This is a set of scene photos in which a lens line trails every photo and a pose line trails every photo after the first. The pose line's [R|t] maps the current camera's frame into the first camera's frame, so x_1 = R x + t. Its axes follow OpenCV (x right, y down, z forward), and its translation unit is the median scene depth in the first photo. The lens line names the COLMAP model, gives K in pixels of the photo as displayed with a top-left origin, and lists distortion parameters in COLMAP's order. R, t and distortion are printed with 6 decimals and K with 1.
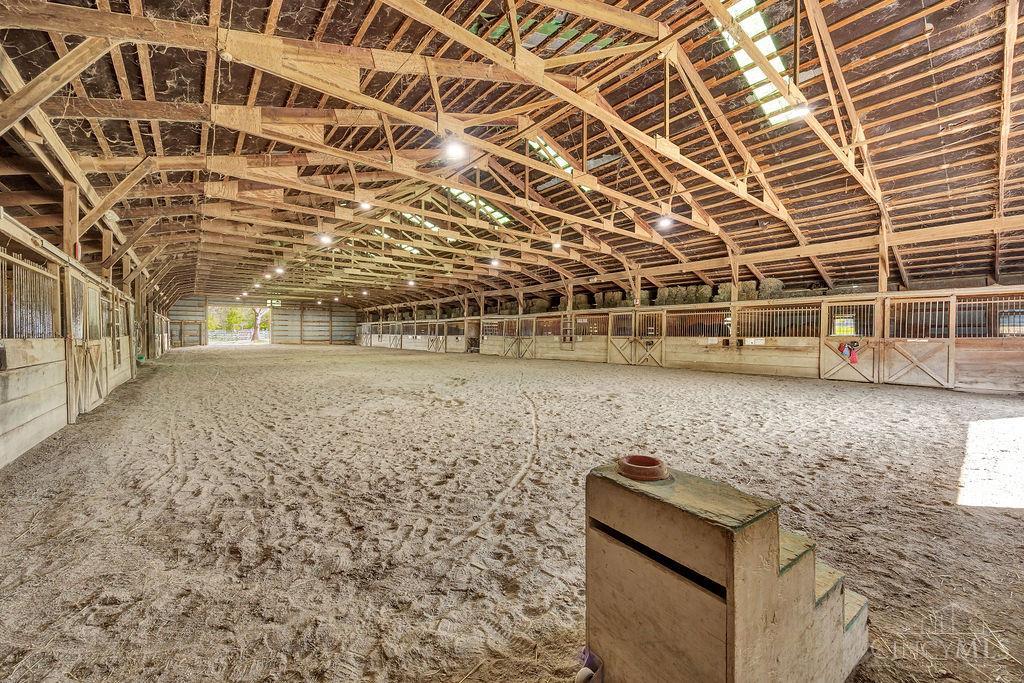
lens RADIAL K [[398.0, 0, 510.1], [0, 398.0, 335.8], [0, 0, 1]] dist [0.028735, 0.000026]
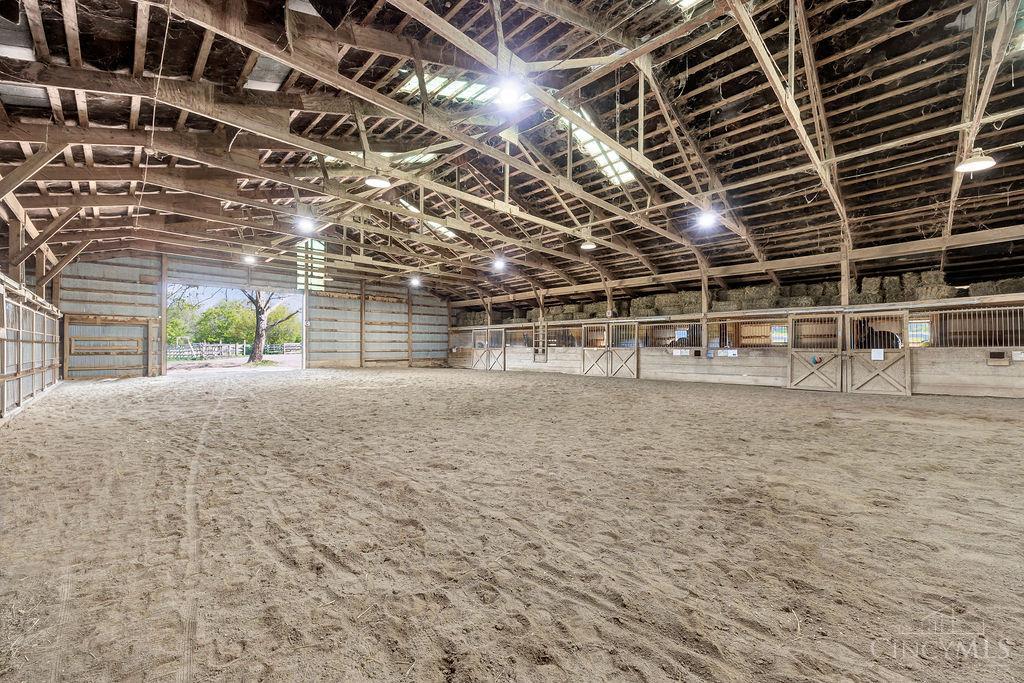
lens RADIAL K [[391.6, 0, 515.8], [0, 391.6, 349.7], [0, 0, 1]] dist [0.000499, 0.000024]
pose [[0.993073, -0.005793, 0.117359, -0.263074], [0.005131, 0.999969, 0.005942, -0.002913], [-0.117390, -0.005299, 0.993072, 0.335483]]
